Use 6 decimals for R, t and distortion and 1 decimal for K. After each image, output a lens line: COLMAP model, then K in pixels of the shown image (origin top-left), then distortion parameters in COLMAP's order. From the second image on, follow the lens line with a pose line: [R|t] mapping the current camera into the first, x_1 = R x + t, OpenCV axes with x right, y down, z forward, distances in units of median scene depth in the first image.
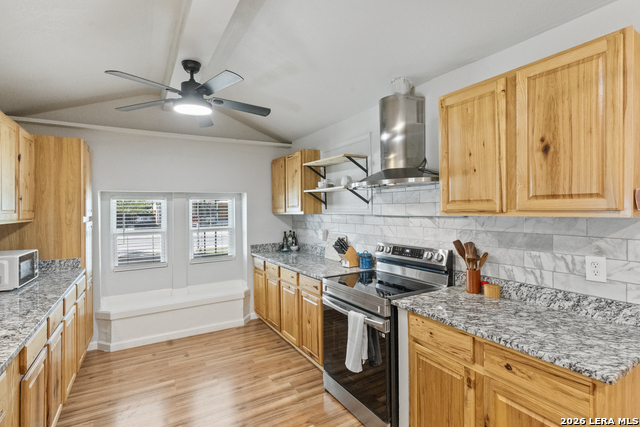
lens RADIAL K [[314.1, 0, 320.0], [0, 314.1, 213.5], [0, 0, 1]] dist [0.000061, 0.000035]
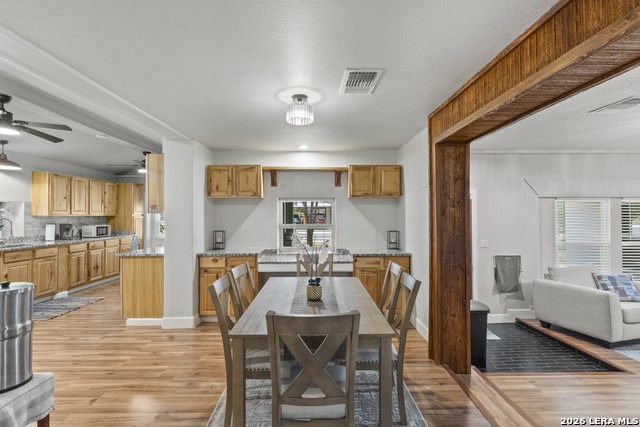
lens RADIAL K [[302.8, 0, 320.0], [0, 302.8, 213.5], [0, 0, 1]] dist [0.002155, 0.000495]
pose [[0.869583, 0.008574, -0.493712, 1.973355], [-0.015211, 0.999840, -0.009428, 0.006188], [0.493552, 0.015708, 0.869574, -0.404905]]
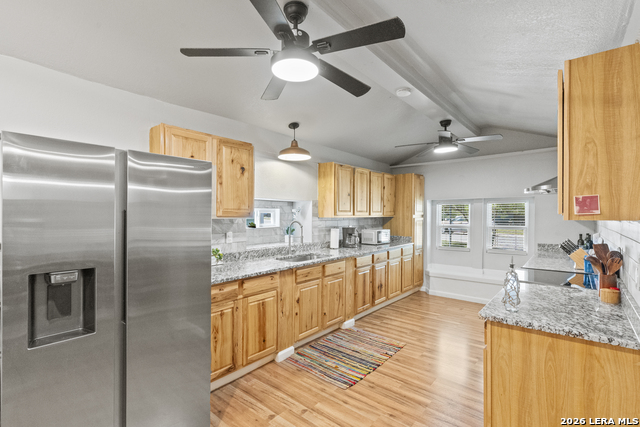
lens RADIAL K [[302.8, 0, 320.0], [0, 302.8, 213.5], [0, 0, 1]] dist [0.002155, 0.000495]
pose [[0.332355, 0.012349, -0.943073, 0.865739], [-0.014062, 0.999868, 0.008137, -0.005156], [0.943049, 0.010557, 0.332485, -0.135799]]
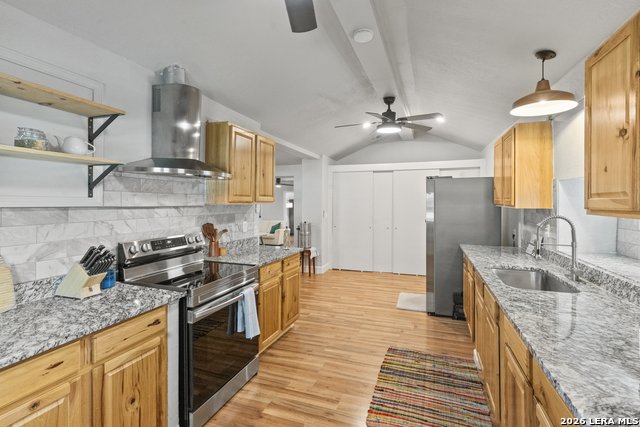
lens RADIAL K [[302.8, 0, 320.0], [0, 302.8, 213.5], [0, 0, 1]] dist [0.002155, 0.000495]
pose [[-0.634322, -0.020063, 0.772808, -0.723587], [0.013615, 0.999218, 0.037116, 0.001497], [-0.772949, 0.034066, -0.633553, 1.195487]]
